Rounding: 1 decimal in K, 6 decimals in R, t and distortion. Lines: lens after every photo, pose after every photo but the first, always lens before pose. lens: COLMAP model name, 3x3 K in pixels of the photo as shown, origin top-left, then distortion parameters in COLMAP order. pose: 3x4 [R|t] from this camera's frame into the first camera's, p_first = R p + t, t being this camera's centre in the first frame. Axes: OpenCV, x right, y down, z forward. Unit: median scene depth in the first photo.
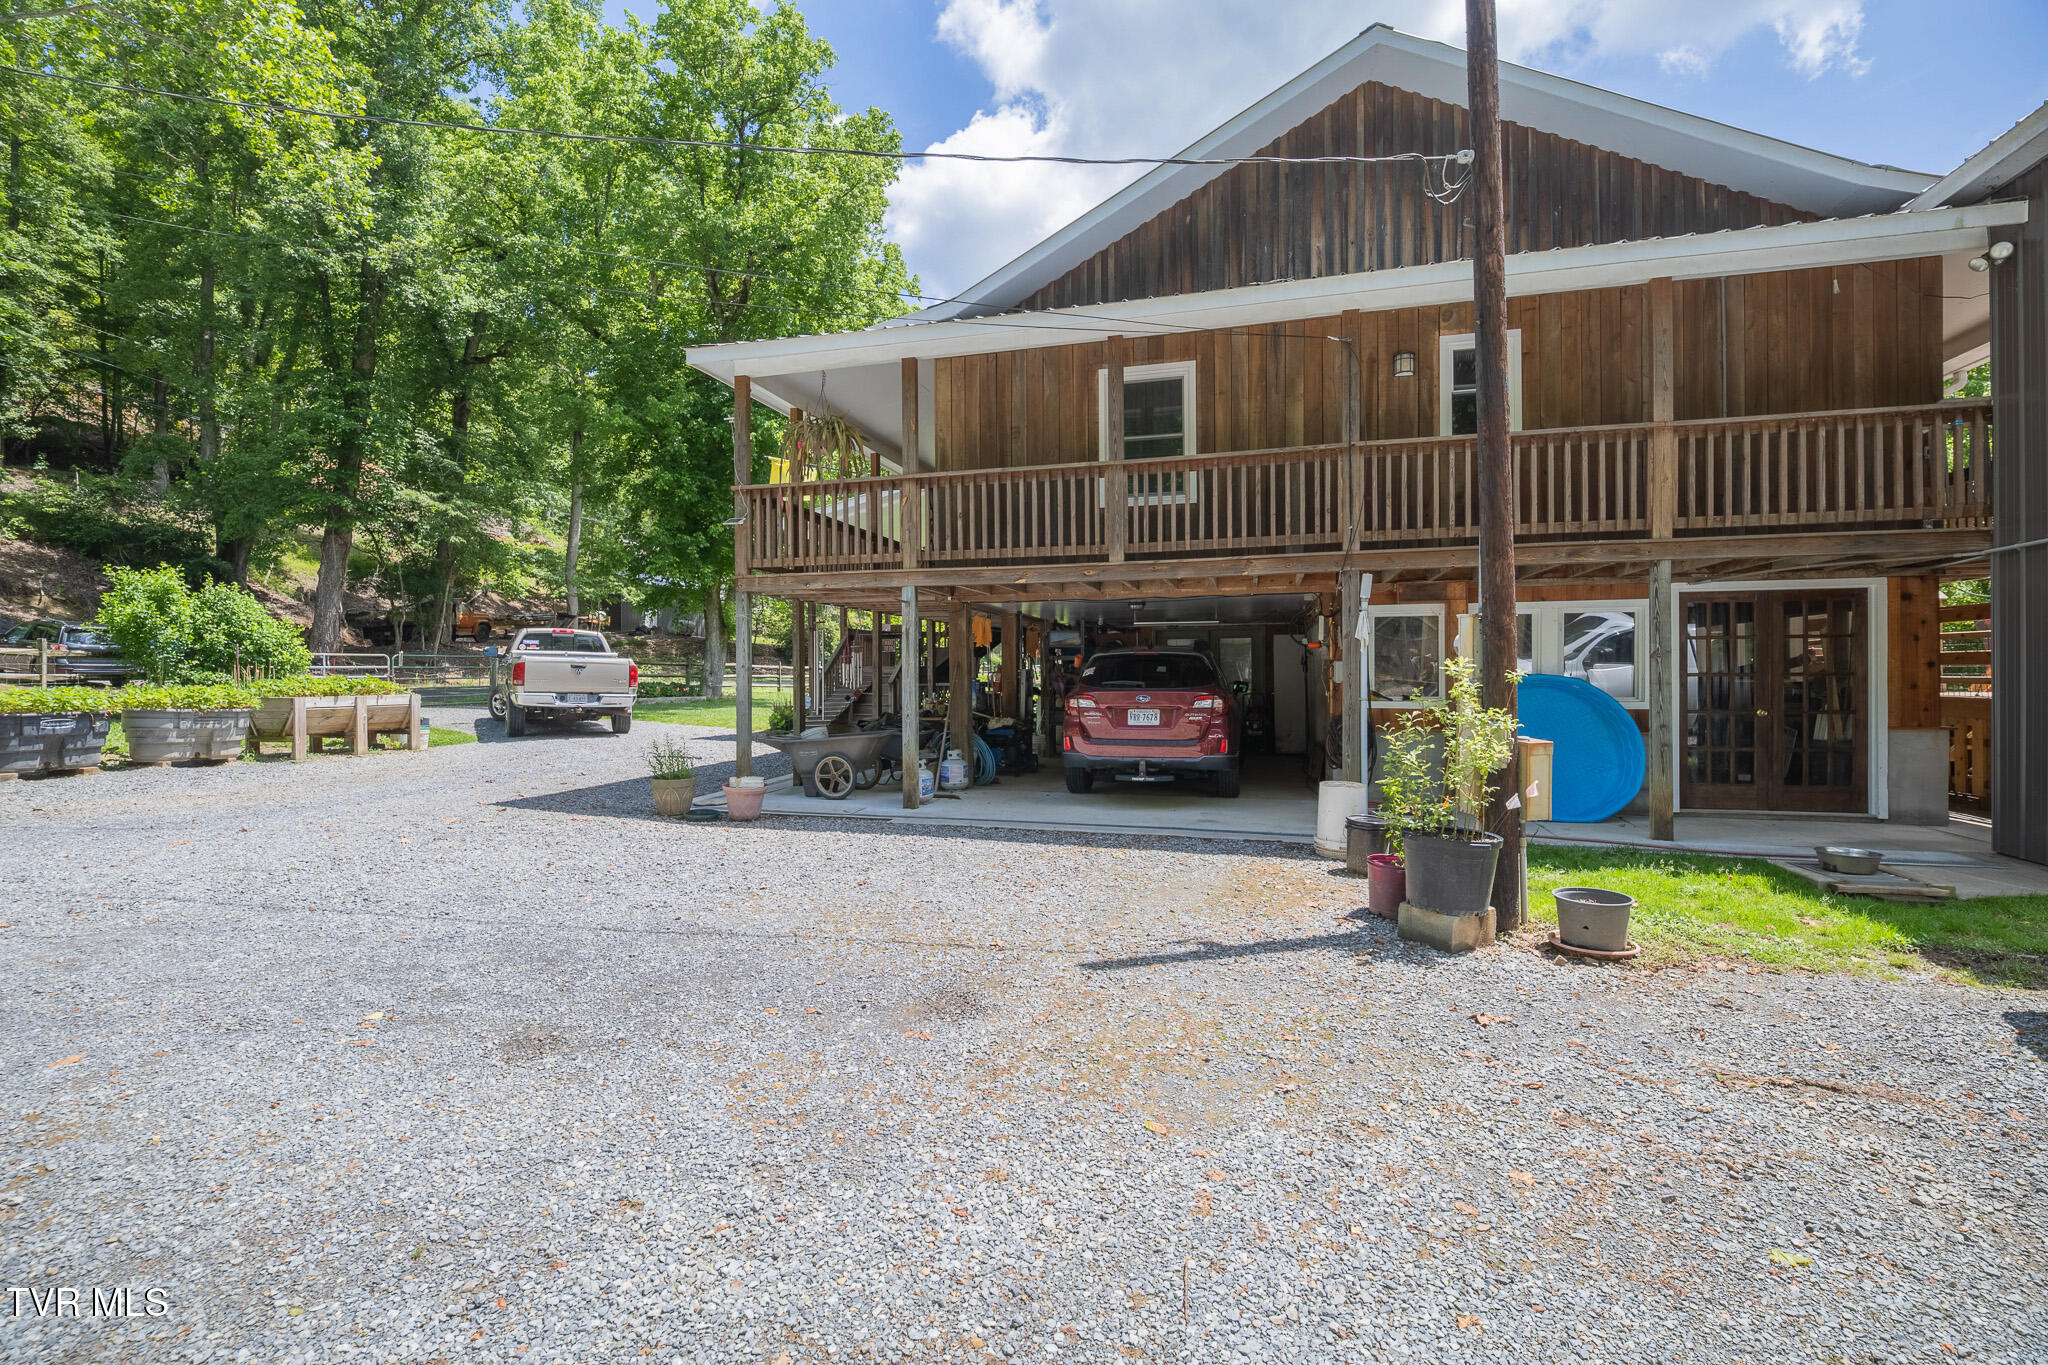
lens RADIAL K [[889.8, 0, 1011.0], [0, 889.8, 674.4], [0, 0, 1]] dist [-0.009476, -0.001118]
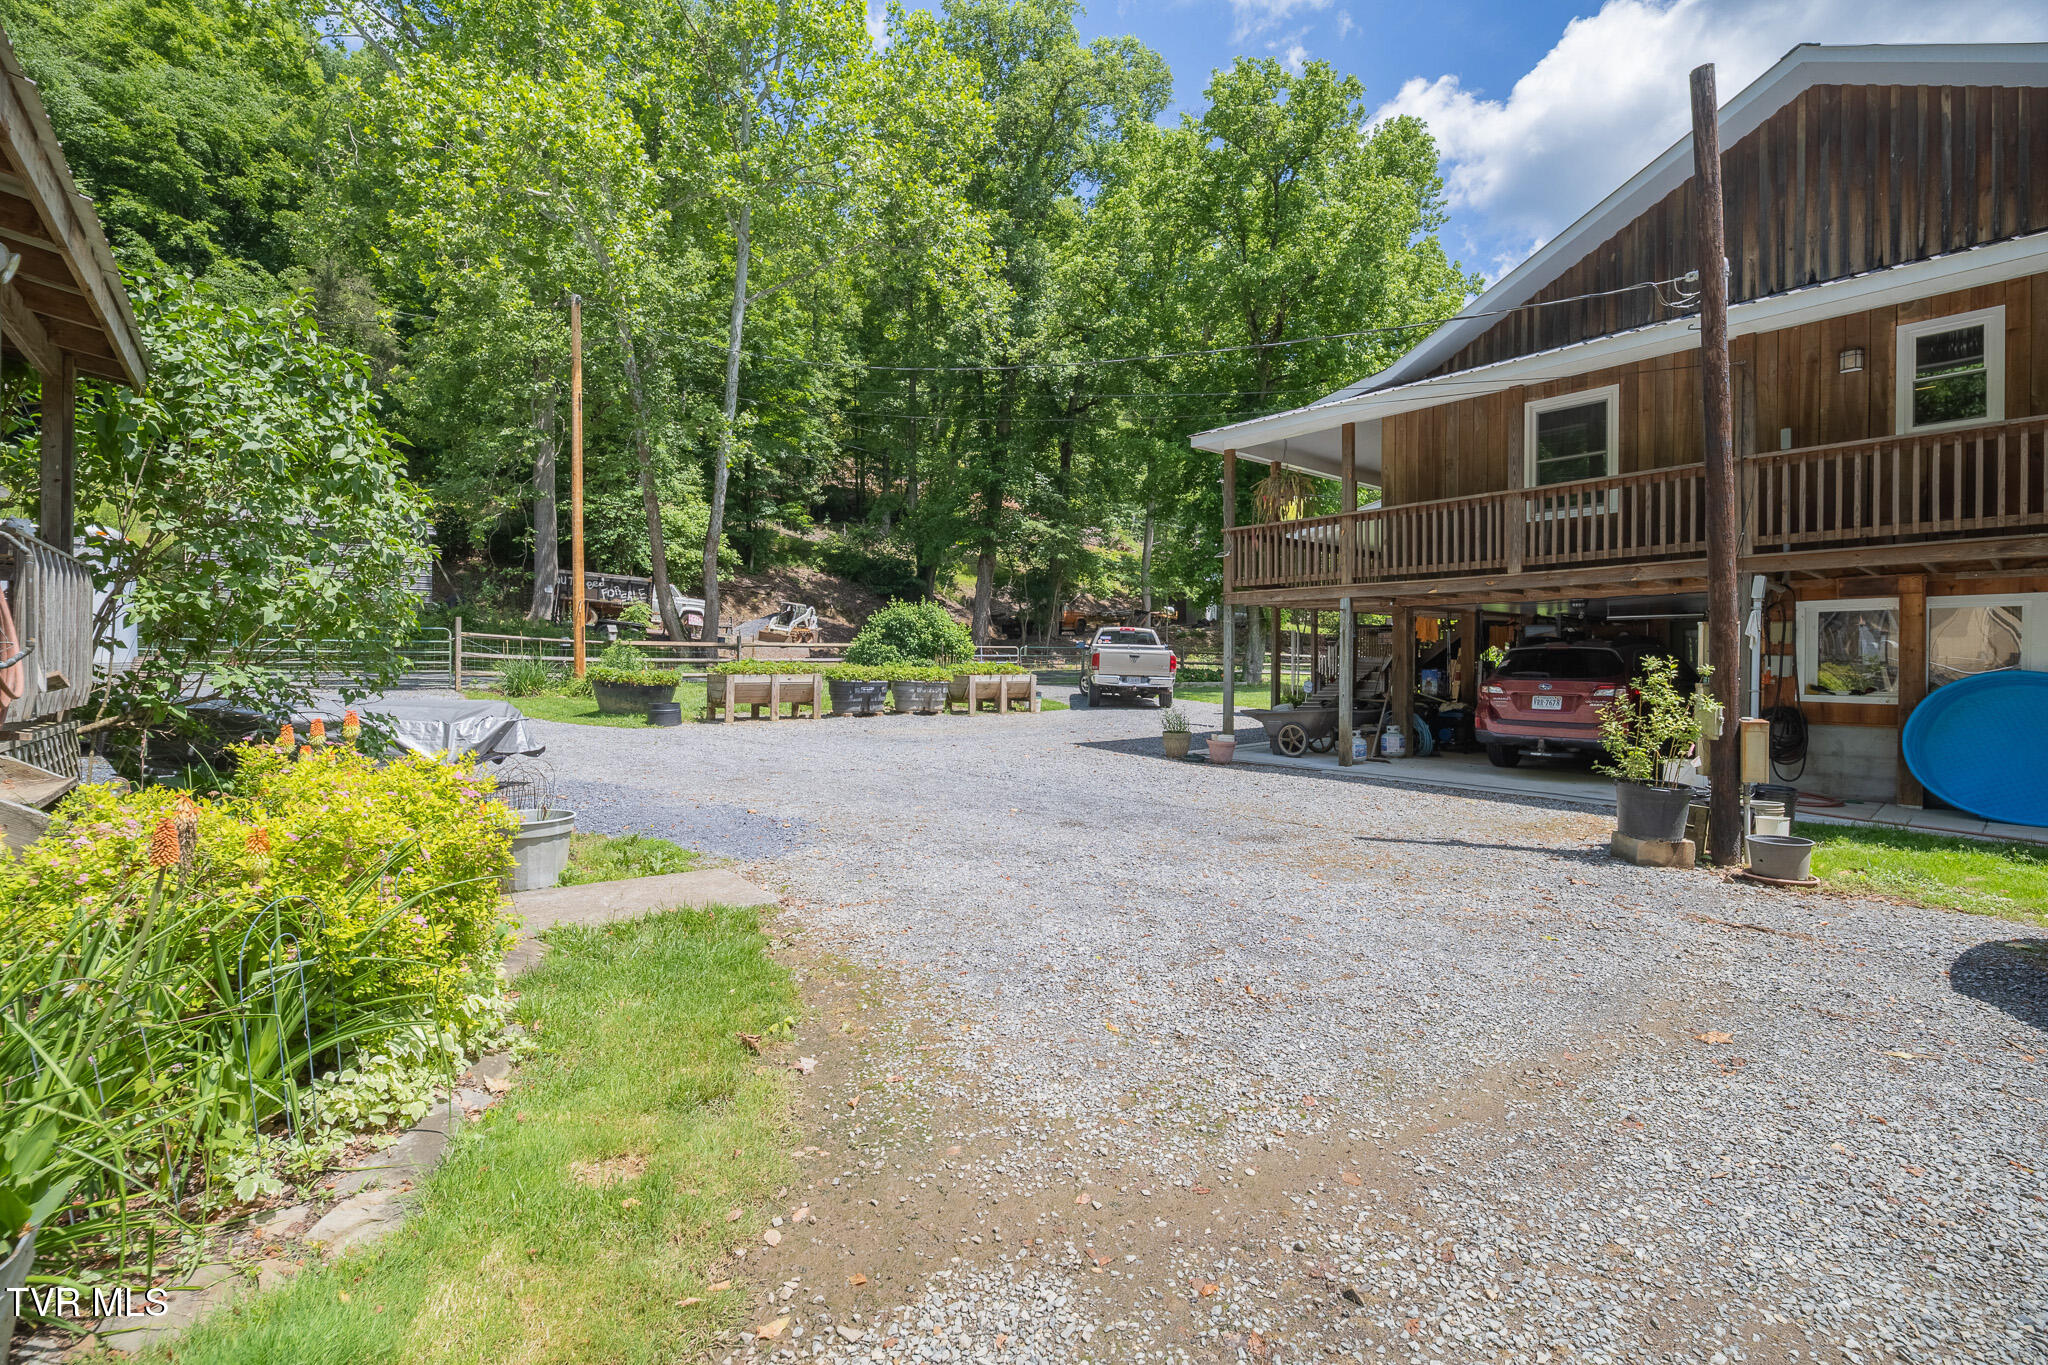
lens RADIAL K [[889.8, 0, 1011.0], [0, 889.8, 674.4], [0, 0, 1]] dist [-0.009476, -0.001118]
pose [[0.814382, 0.015568, -0.580121, 0.094731], [-0.007788, 0.999843, 0.015898, -0.000874], [0.580278, -0.008429, 0.814375, -0.138032]]
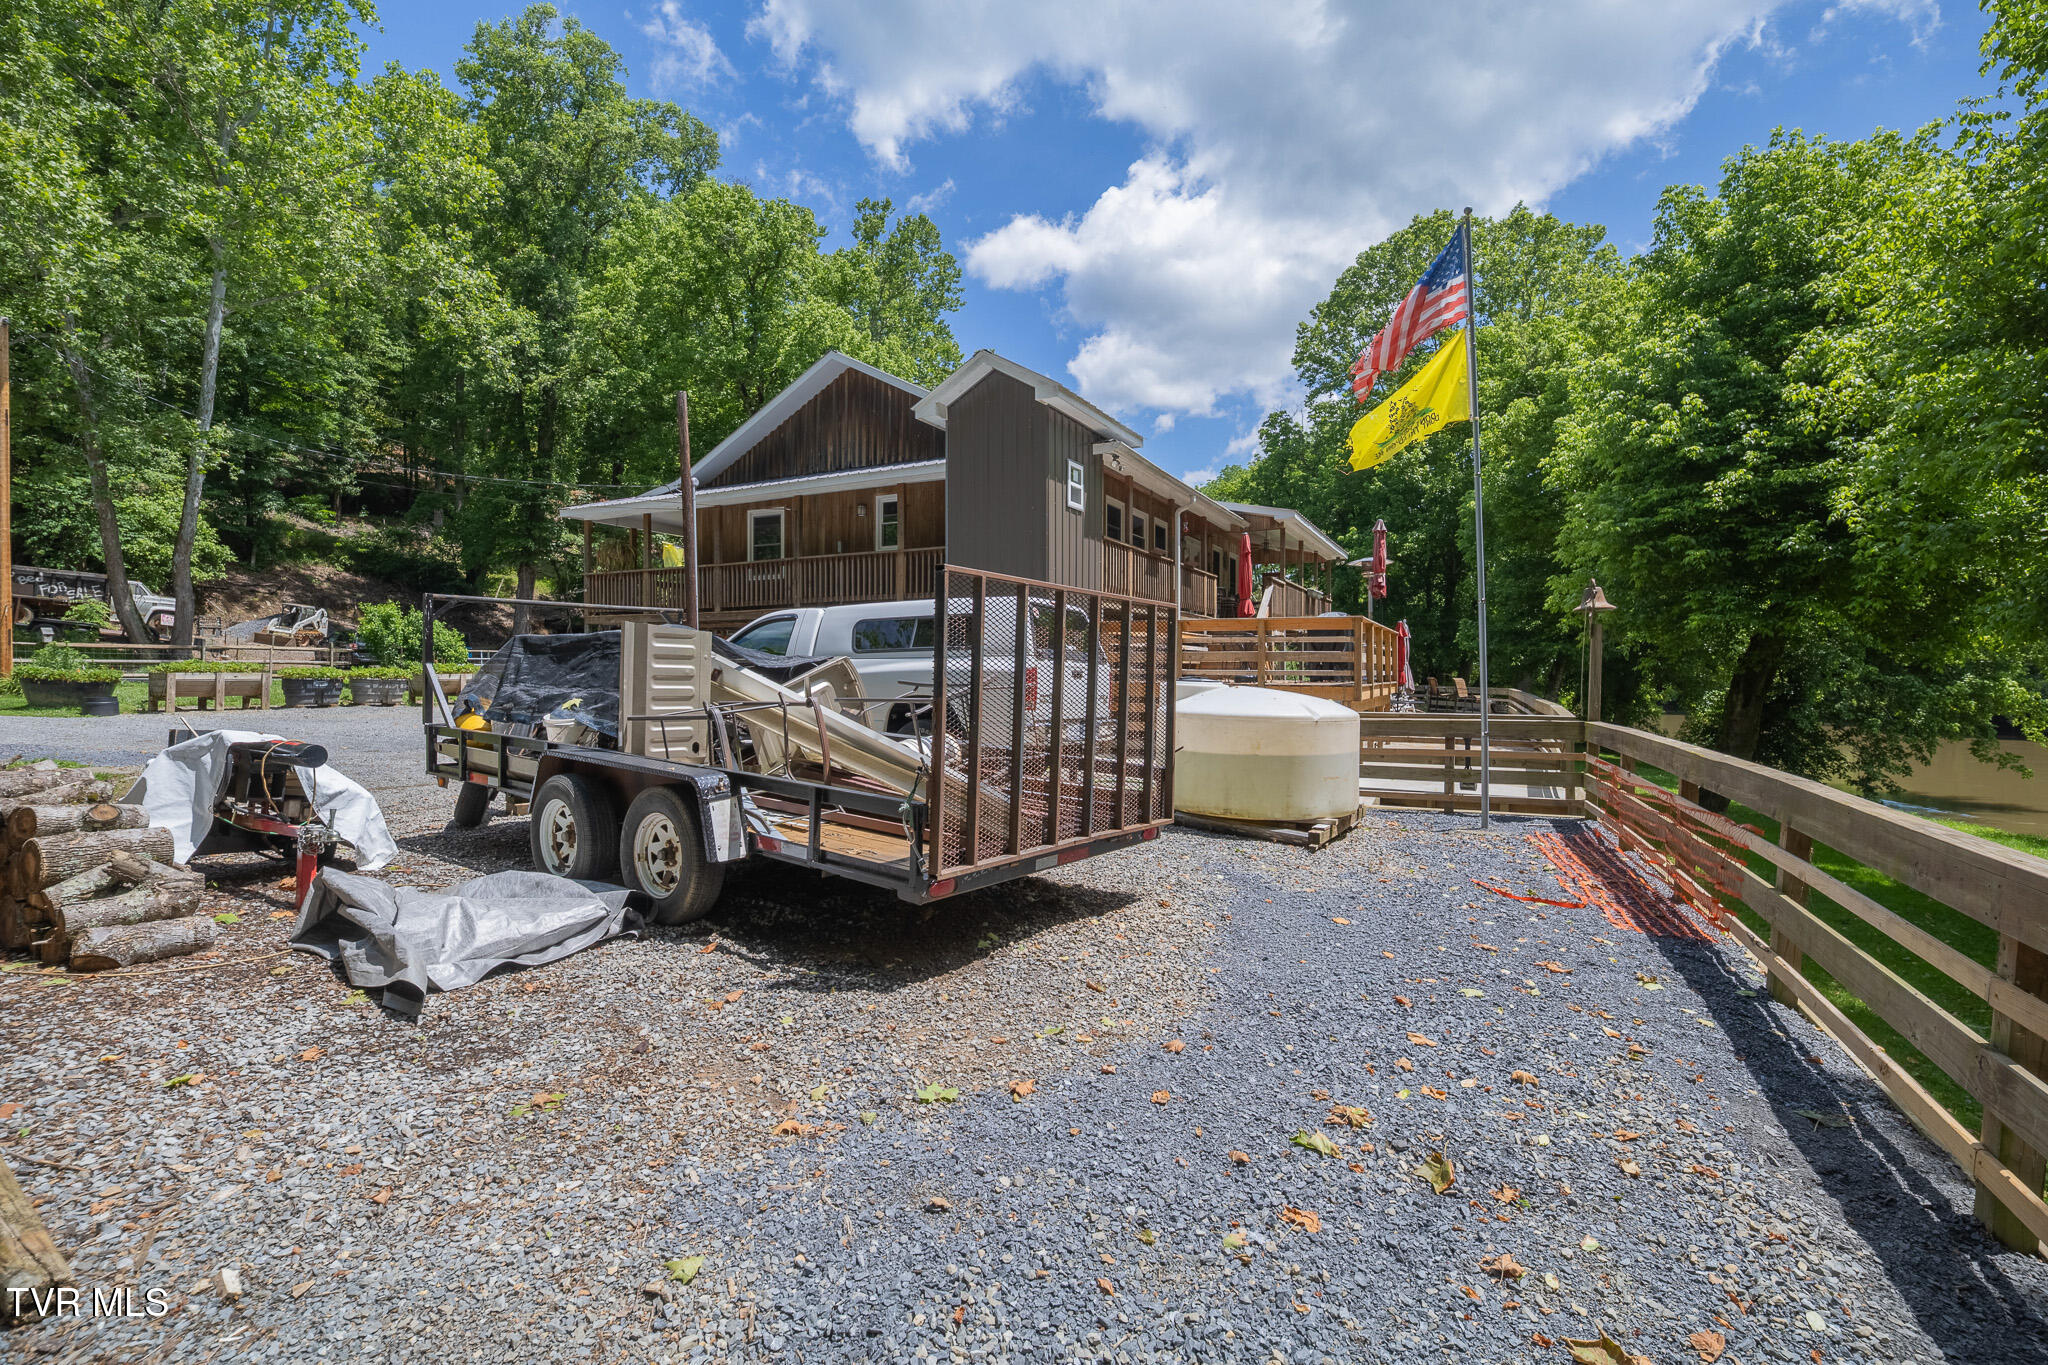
lens RADIAL K [[892.9, 0, 1020.9], [0, 892.9, 674.6], [0, 0, 1]] dist [-0.017355, -0.000655]
pose [[0.977663, 0.010174, -0.209932, 0.458104], [-0.009063, 0.999939, 0.006252, 0.001620], [0.209983, -0.004210, 0.977696, -0.333321]]
